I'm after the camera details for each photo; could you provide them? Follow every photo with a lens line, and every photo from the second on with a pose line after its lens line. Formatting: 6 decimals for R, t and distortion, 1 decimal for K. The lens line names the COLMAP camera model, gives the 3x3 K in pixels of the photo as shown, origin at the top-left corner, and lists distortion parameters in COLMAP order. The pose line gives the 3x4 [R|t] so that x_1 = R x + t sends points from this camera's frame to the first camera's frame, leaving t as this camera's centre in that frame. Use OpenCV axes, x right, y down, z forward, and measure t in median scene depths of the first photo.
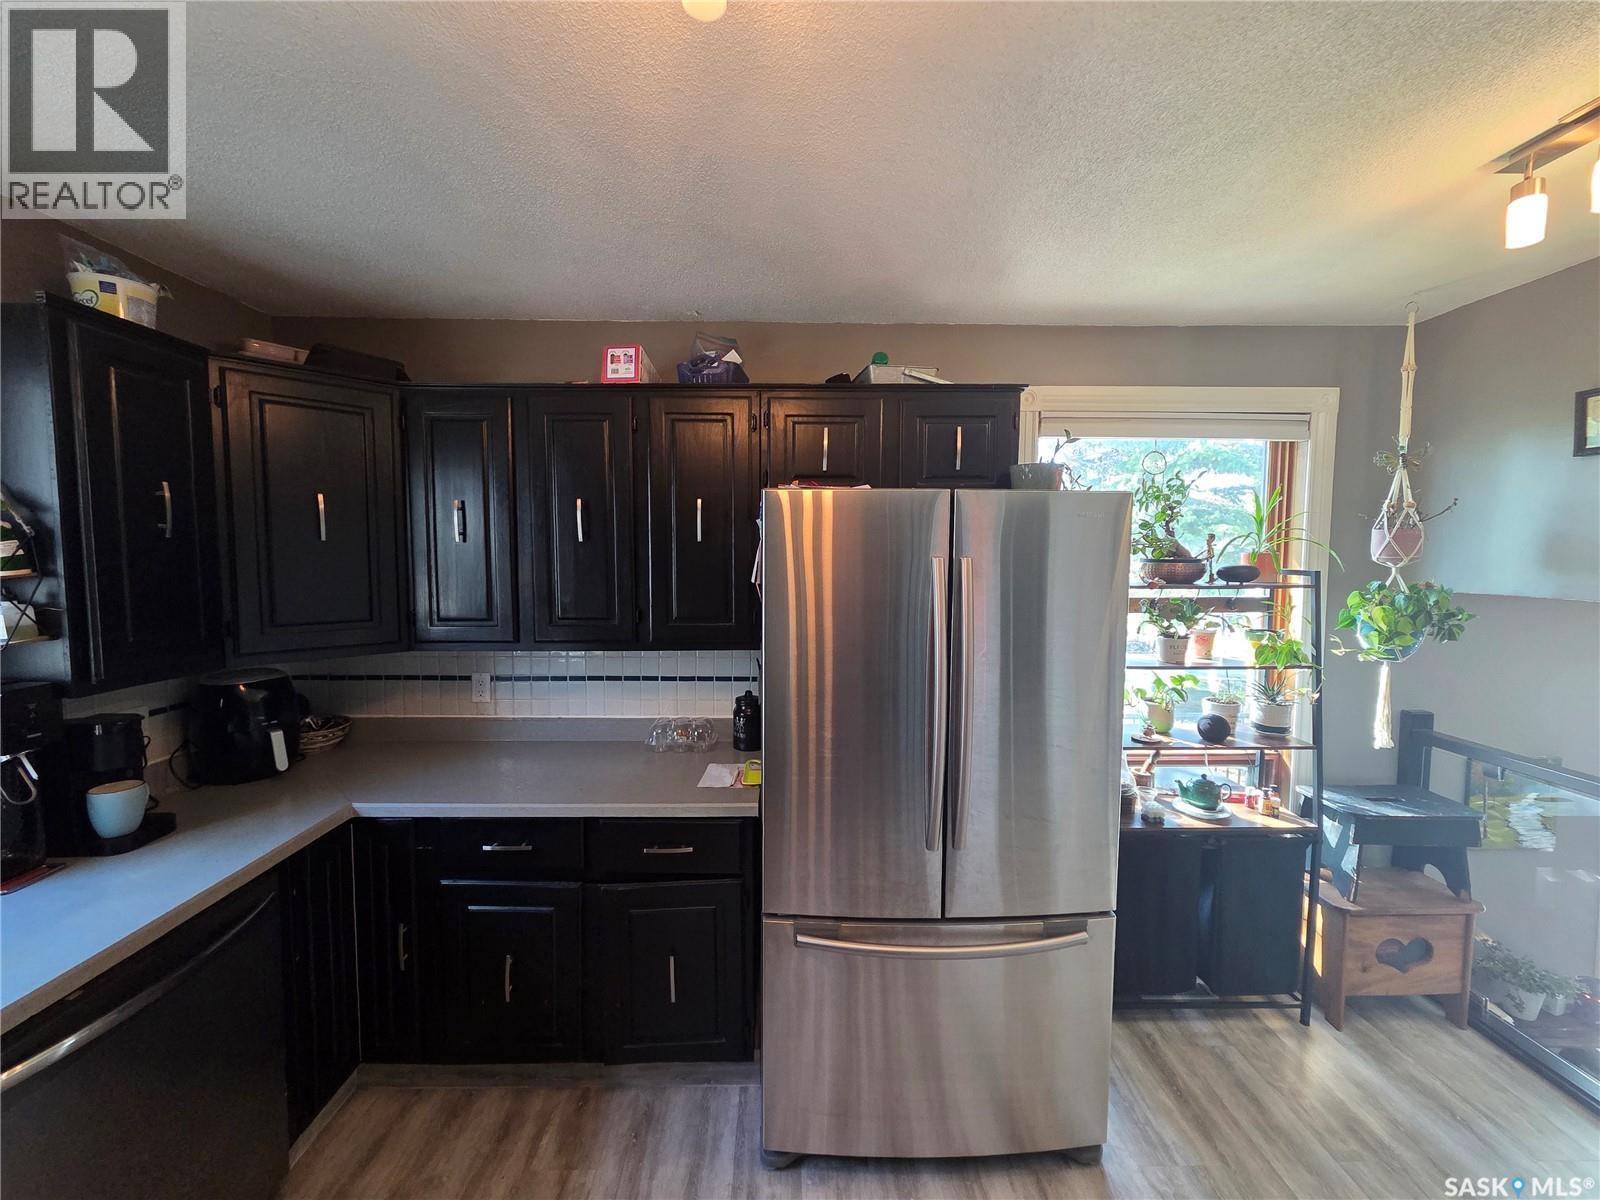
lens RADIAL K [[653.1, 0, 798.5], [0, 653.1, 591.4], [0, 0, 1]] dist [0.004344, 0.000309]
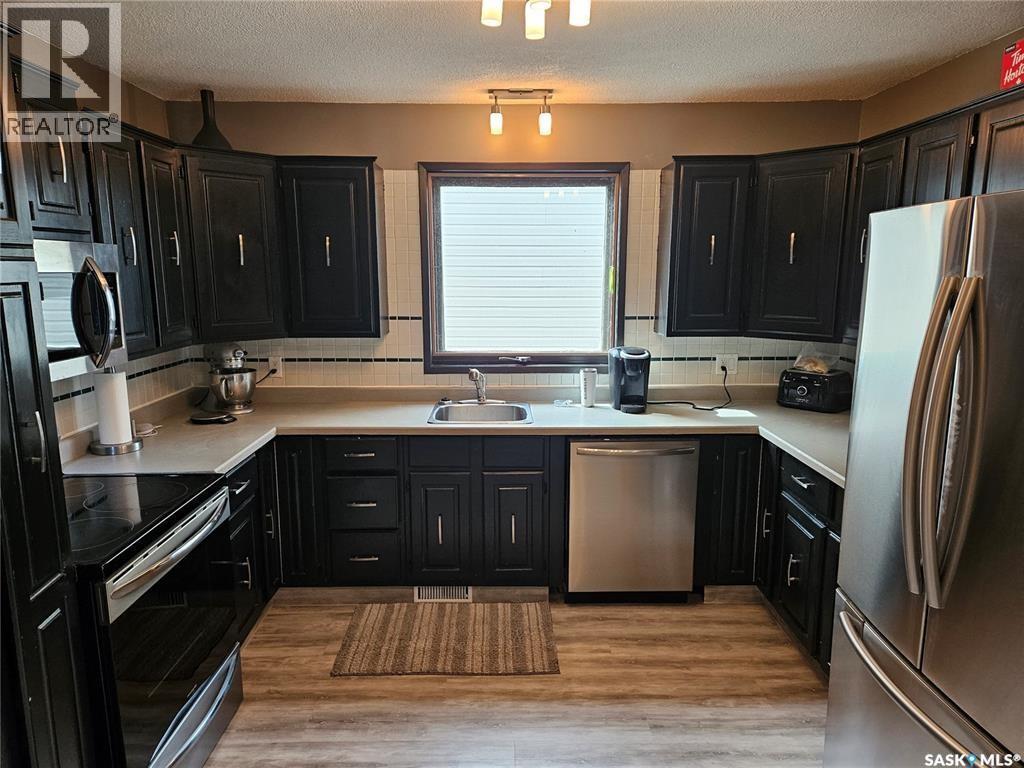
lens RADIAL K [[686.7, 0, 510.1], [0, 686.7, 392.8], [0, 0, 1]] dist [0.033008, 0.000082]
pose [[0.000376, 0.176910, -0.984227, 0.966633], [-0.066340, 0.982063, 0.176496, -0.025028], [0.997797, 0.065228, 0.012106, 0.326988]]
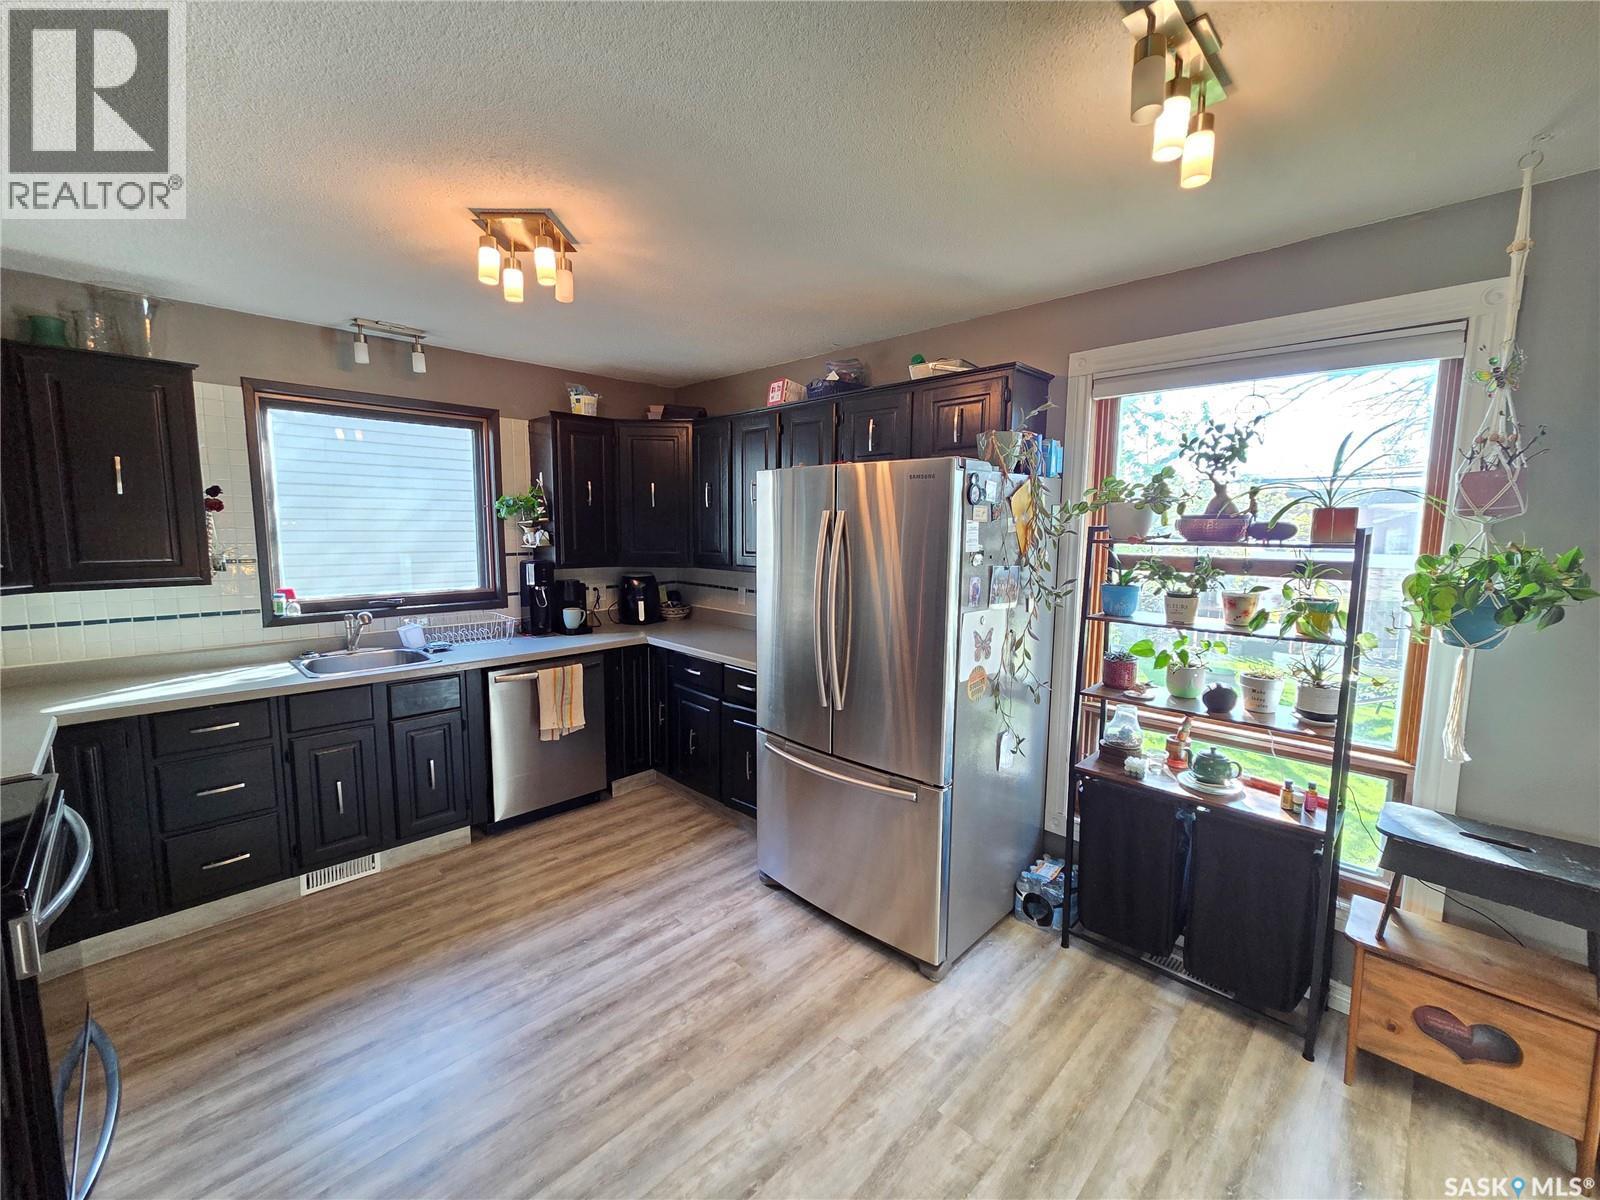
lens RADIAL K [[653.1, 0, 799.1], [0, 653.1, 597.1], [0, 0, 1]] dist [0.004344, 0.000309]
pose [[0.699984, 0.081079, -0.709541, 1.025204], [-0.051221, 0.996676, 0.063359, 0.046122], [0.712319, -0.008007, 0.701810, -0.081325]]
